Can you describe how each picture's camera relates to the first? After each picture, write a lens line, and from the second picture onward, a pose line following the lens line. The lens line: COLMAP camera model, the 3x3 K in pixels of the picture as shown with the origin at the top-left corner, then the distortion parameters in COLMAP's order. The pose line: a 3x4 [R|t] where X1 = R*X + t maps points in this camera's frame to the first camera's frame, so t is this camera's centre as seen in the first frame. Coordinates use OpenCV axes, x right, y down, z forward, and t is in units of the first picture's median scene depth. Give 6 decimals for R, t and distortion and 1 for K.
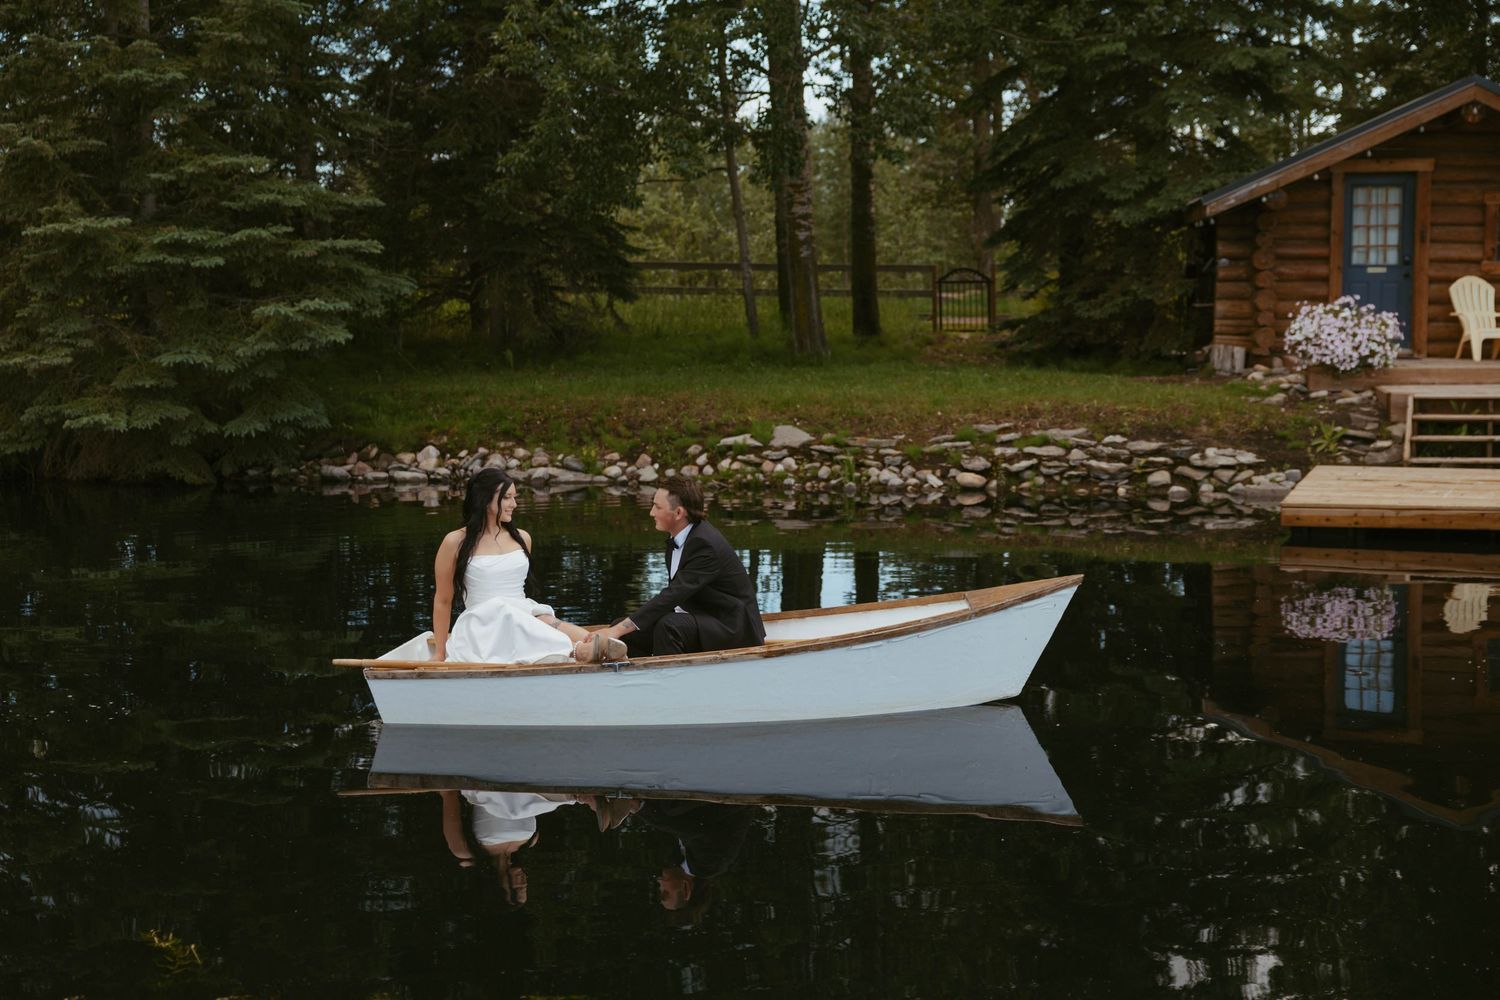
lens RADIAL K [[1996.2, 0, 747.8], [0, 1996.2, 498.1], [0, 0, 1]] dist [-0.004339, 0.000000]
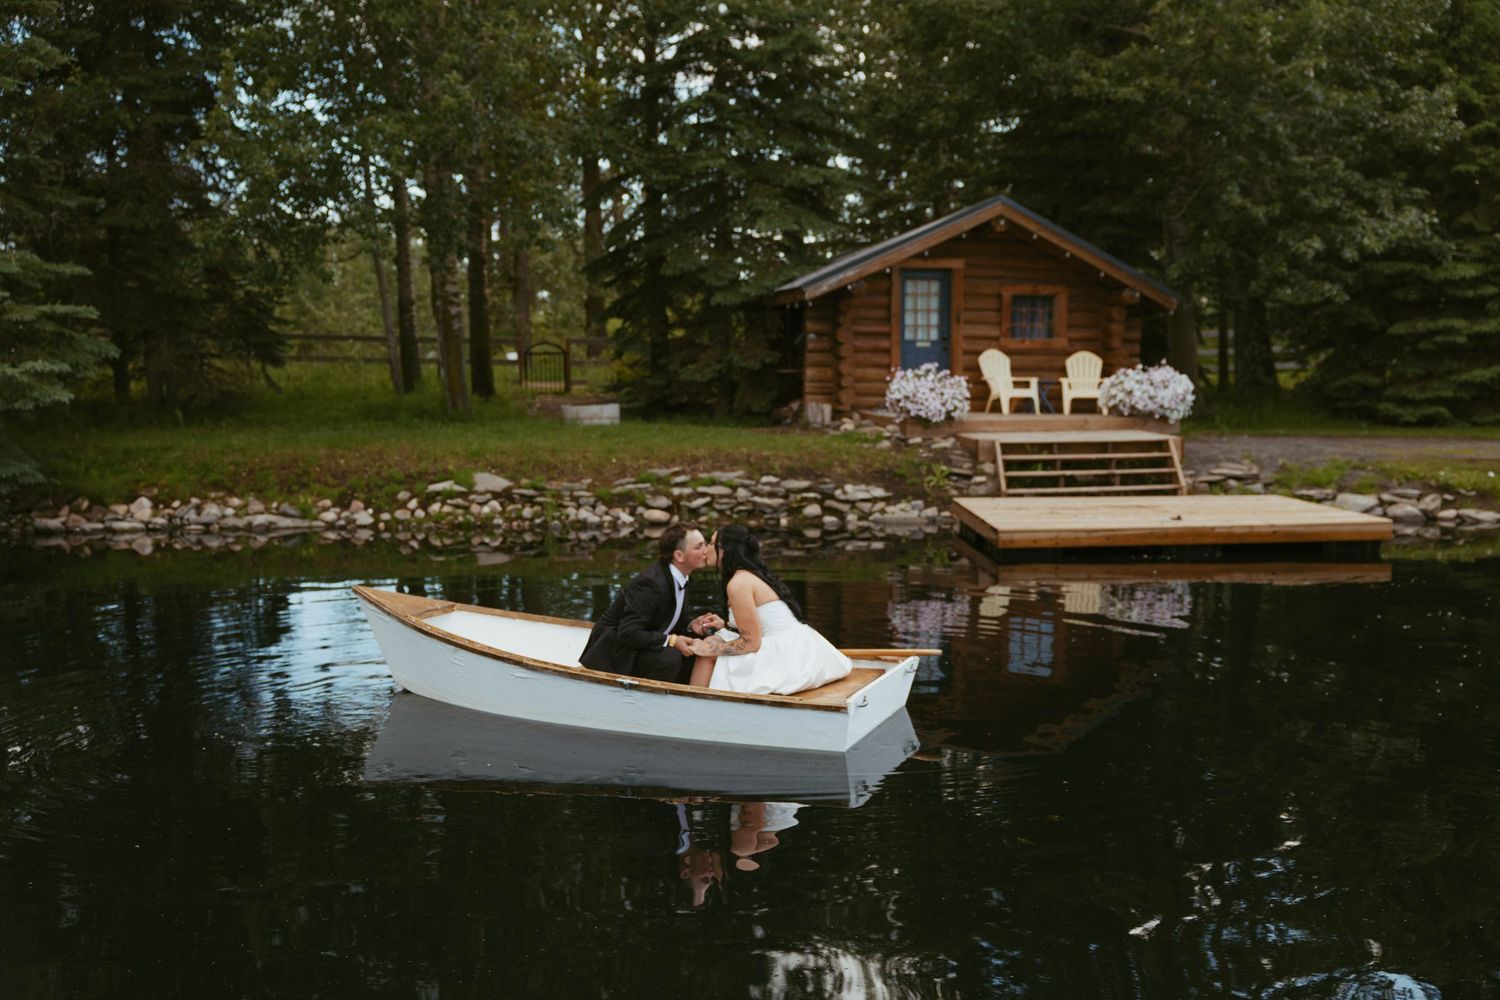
lens RADIAL K [[1527.7, 0, 750.9], [0, 1527.7, 500.4], [0, 0, 1]] dist [-0.018295, 0.000000]
pose [[0.941178, -0.023602, 0.337085, -0.135250], [0.028805, 0.999530, -0.010443, -0.006983], [-0.336680, 0.019539, 0.941416, 0.120775]]
